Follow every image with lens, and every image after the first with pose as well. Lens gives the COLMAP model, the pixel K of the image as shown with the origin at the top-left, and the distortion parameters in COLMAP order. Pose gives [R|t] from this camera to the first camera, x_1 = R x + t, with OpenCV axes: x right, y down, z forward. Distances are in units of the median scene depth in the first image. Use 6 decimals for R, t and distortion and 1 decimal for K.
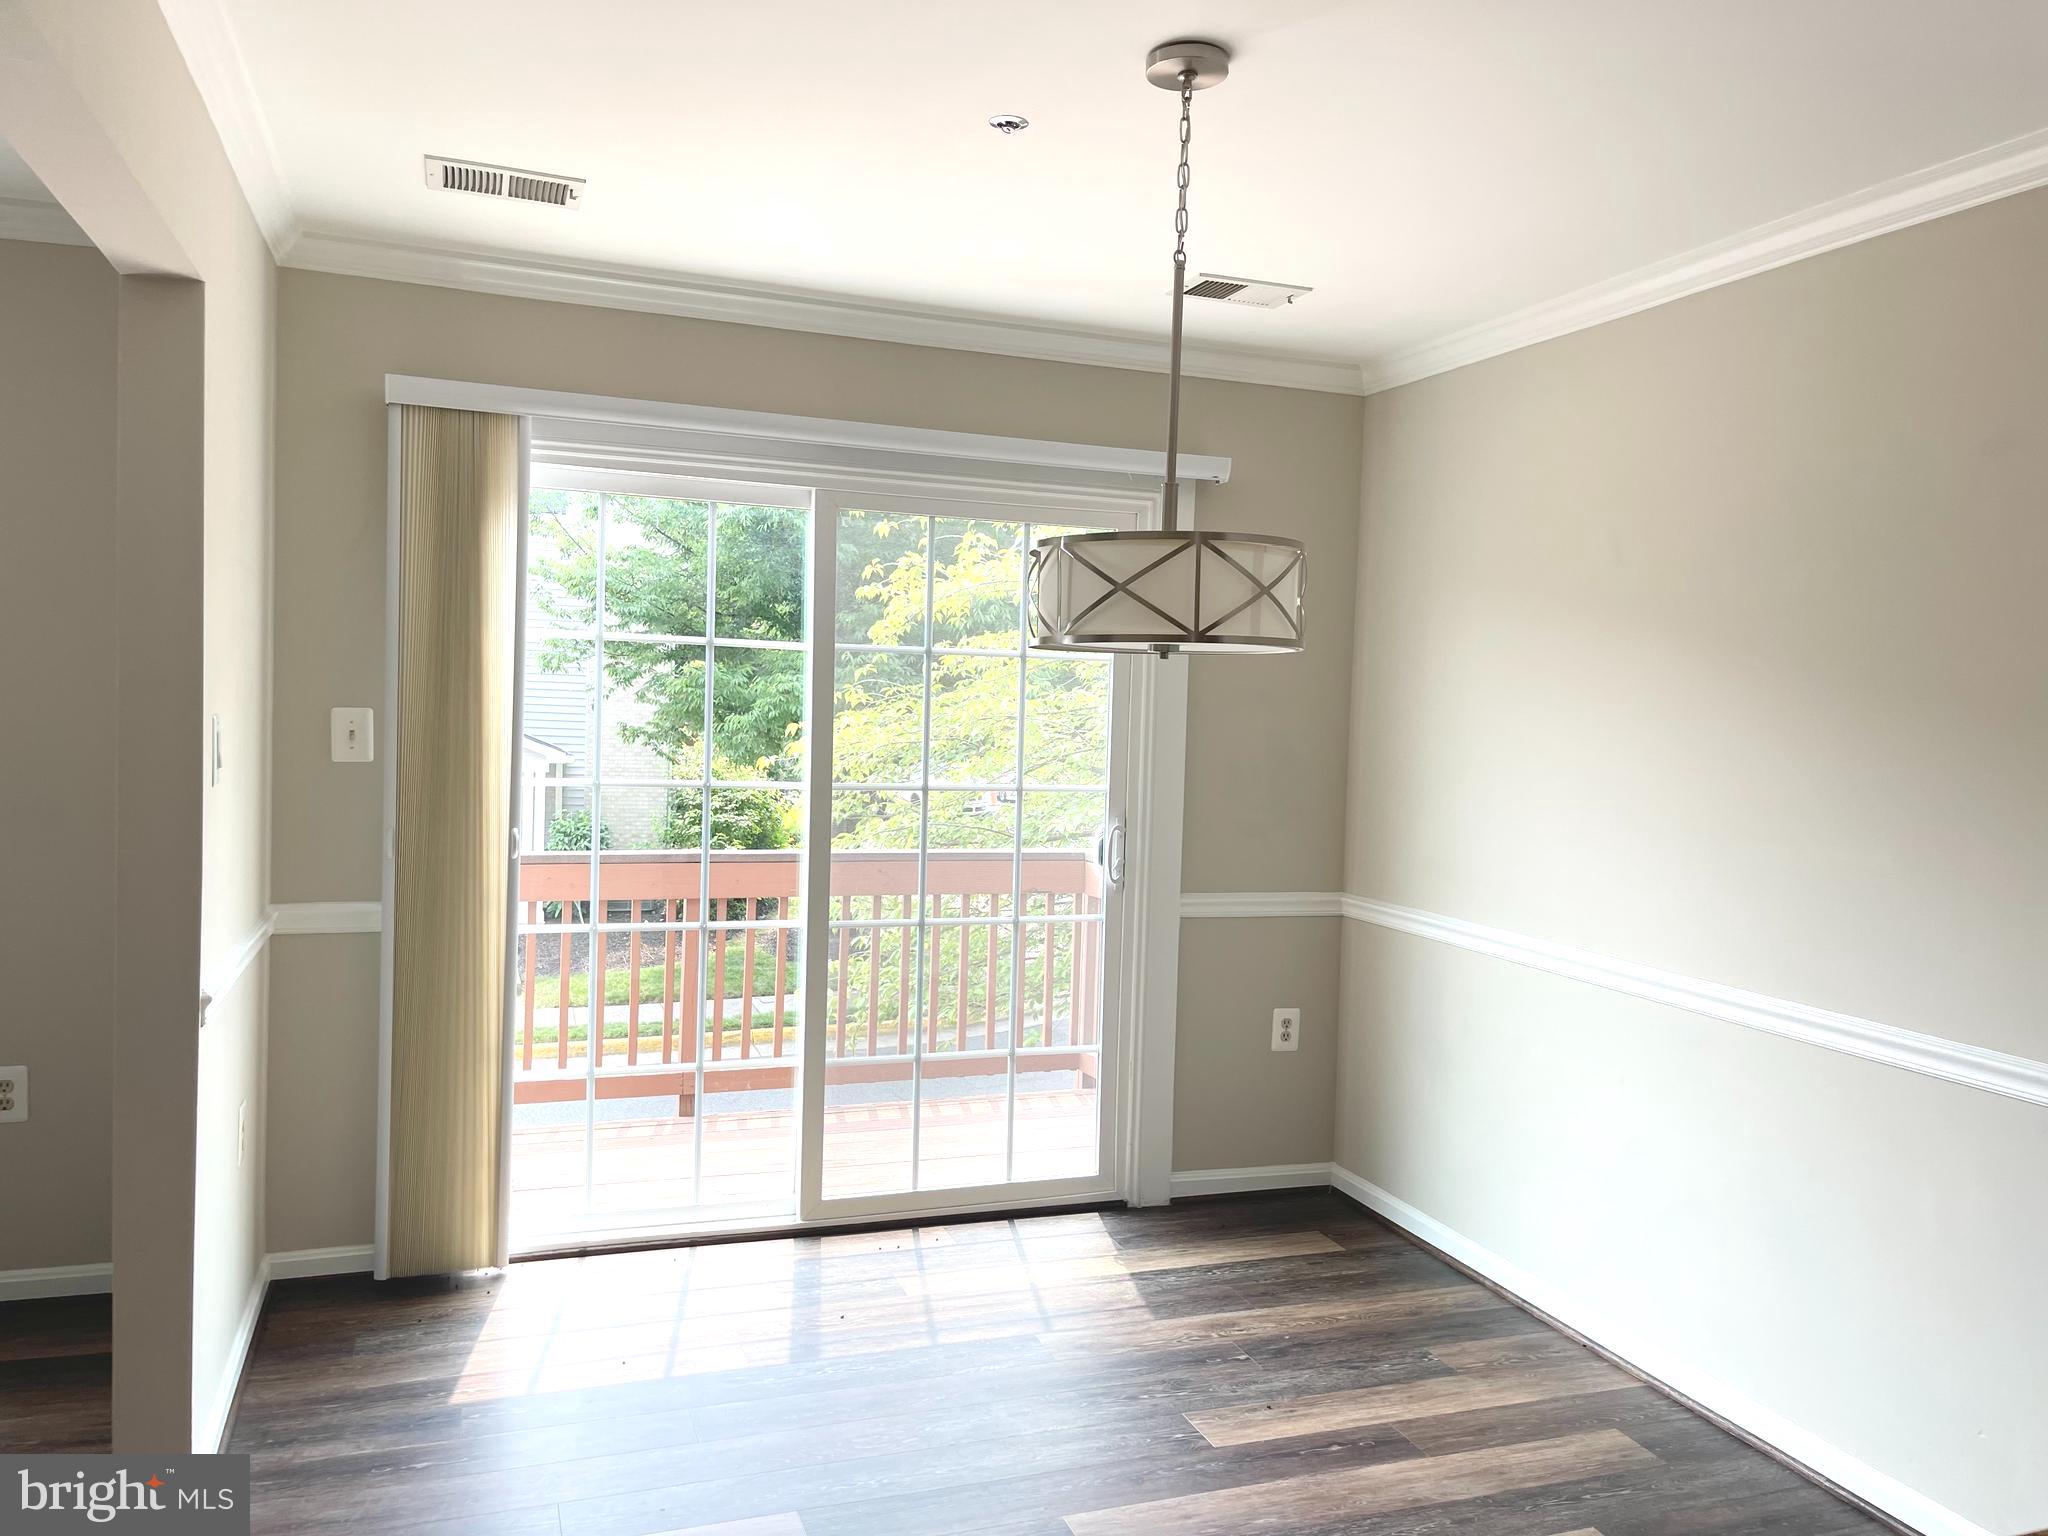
lens RADIAL K [[1543.9, 0, 1029.7], [0, 1543.9, 755.0], [0, 0, 1]] dist [0.055278, -0.074251]
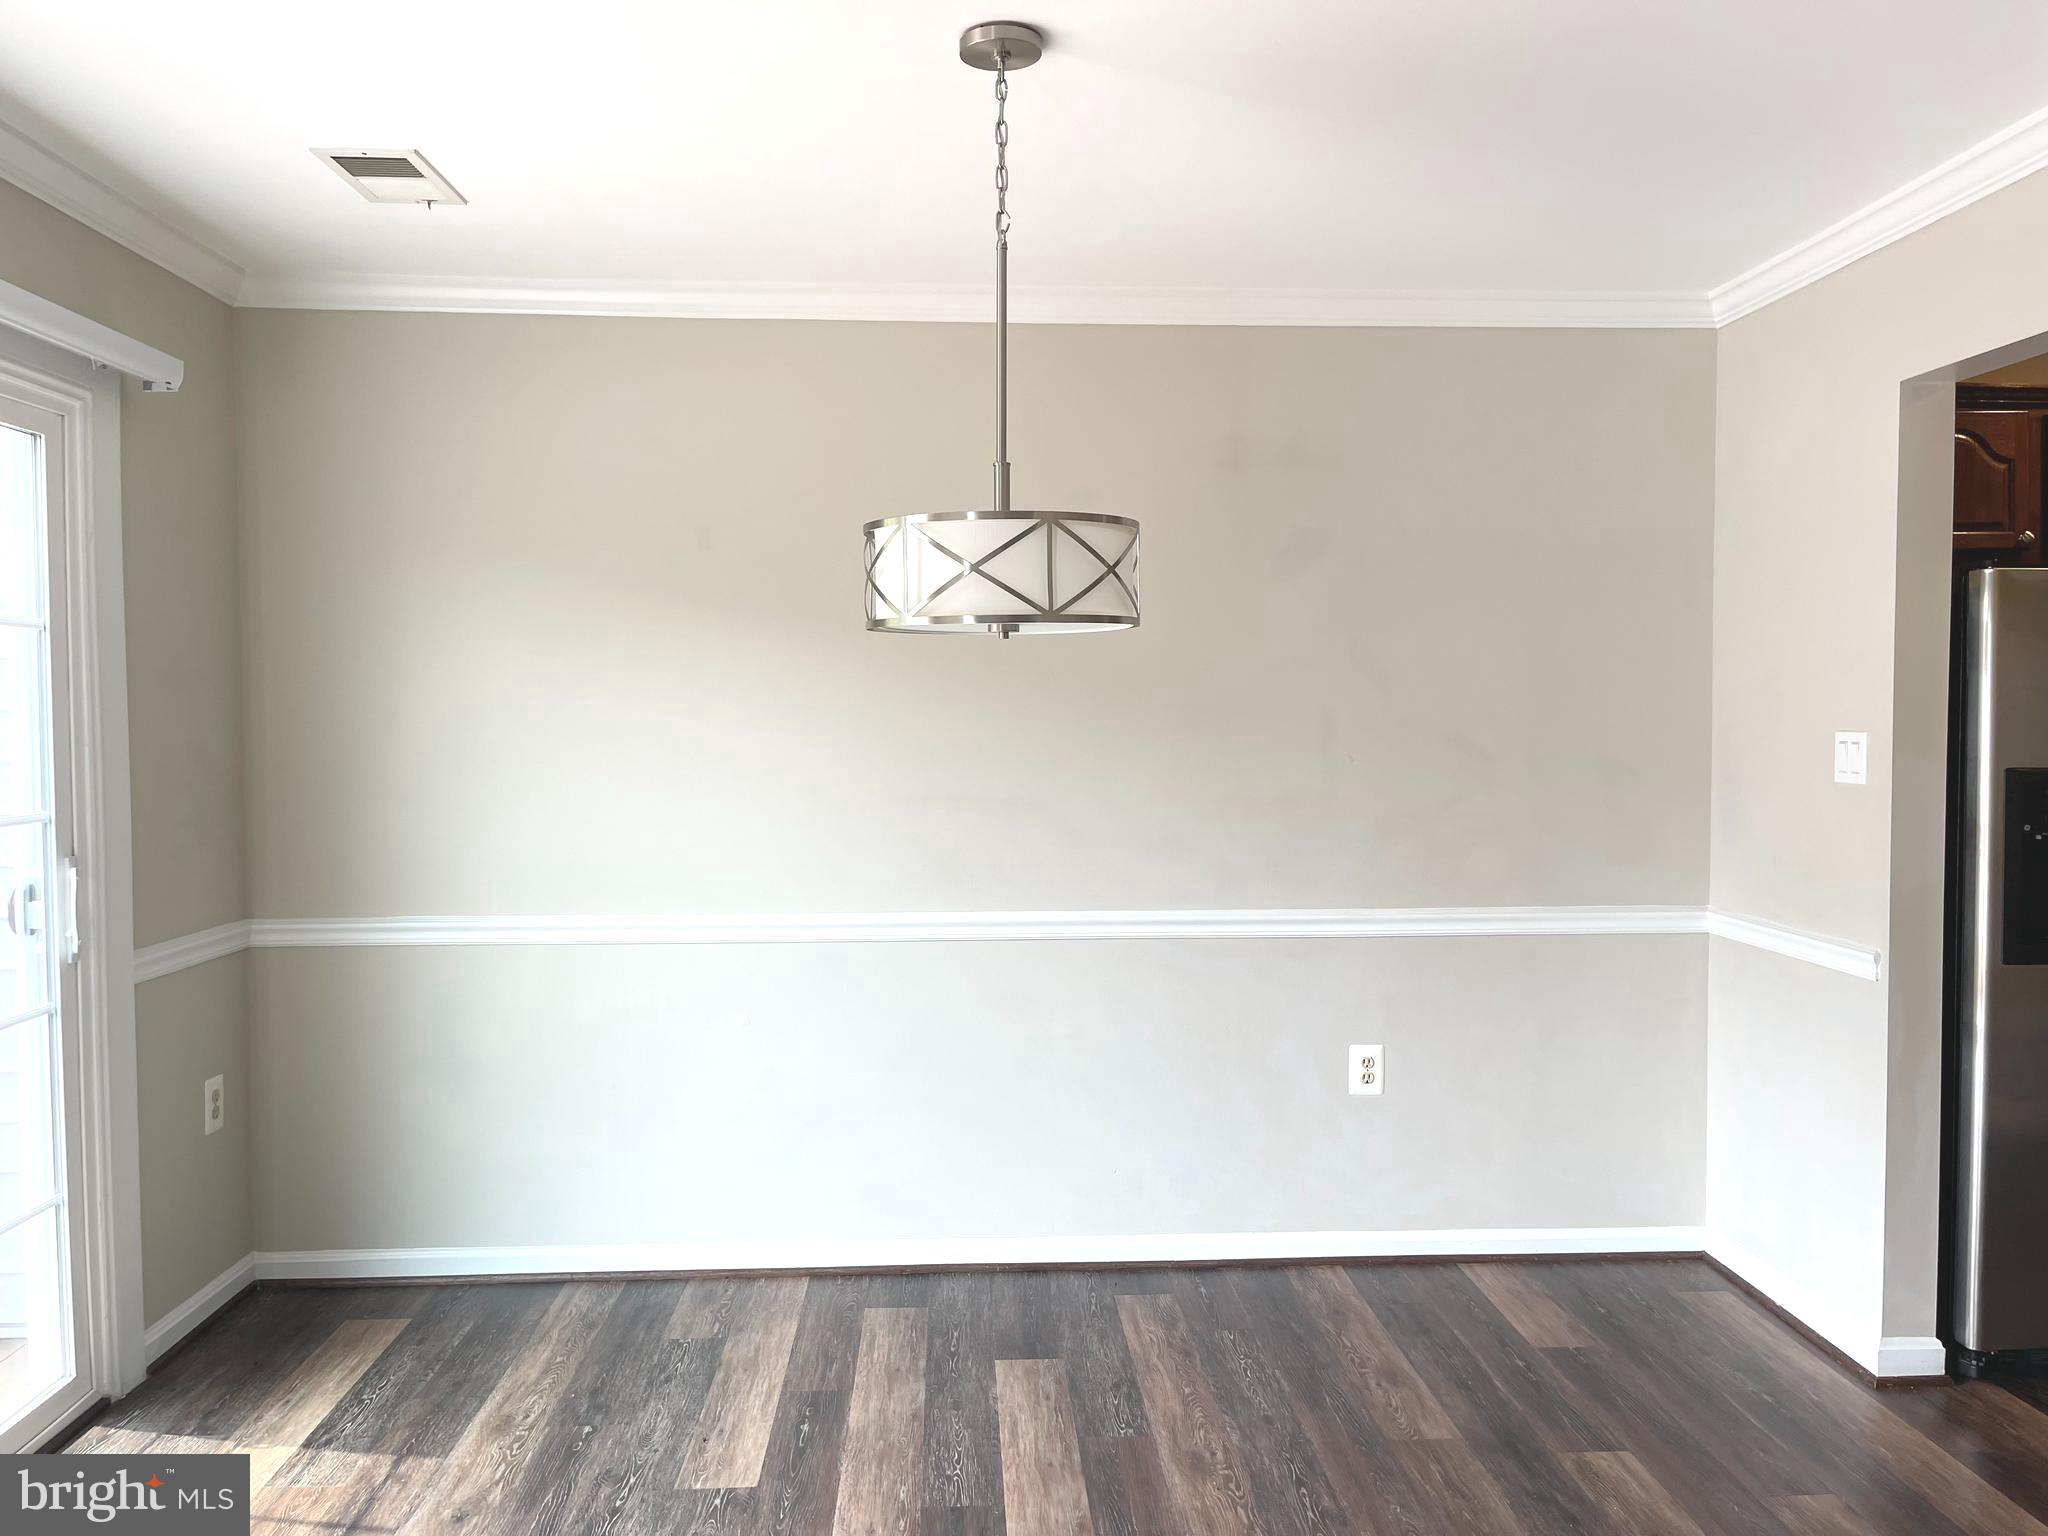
lens RADIAL K [[1543.9, 0, 1039.6], [0, 1543.9, 752.3], [0, 0, 1]] dist [0.055278, -0.074251]
pose [[0.283221, -0.055259, 0.957461, -0.589934], [0.043389, 0.998055, 0.044767, -0.021928], [-0.958073, 0.028864, 0.285068, 0.474699]]
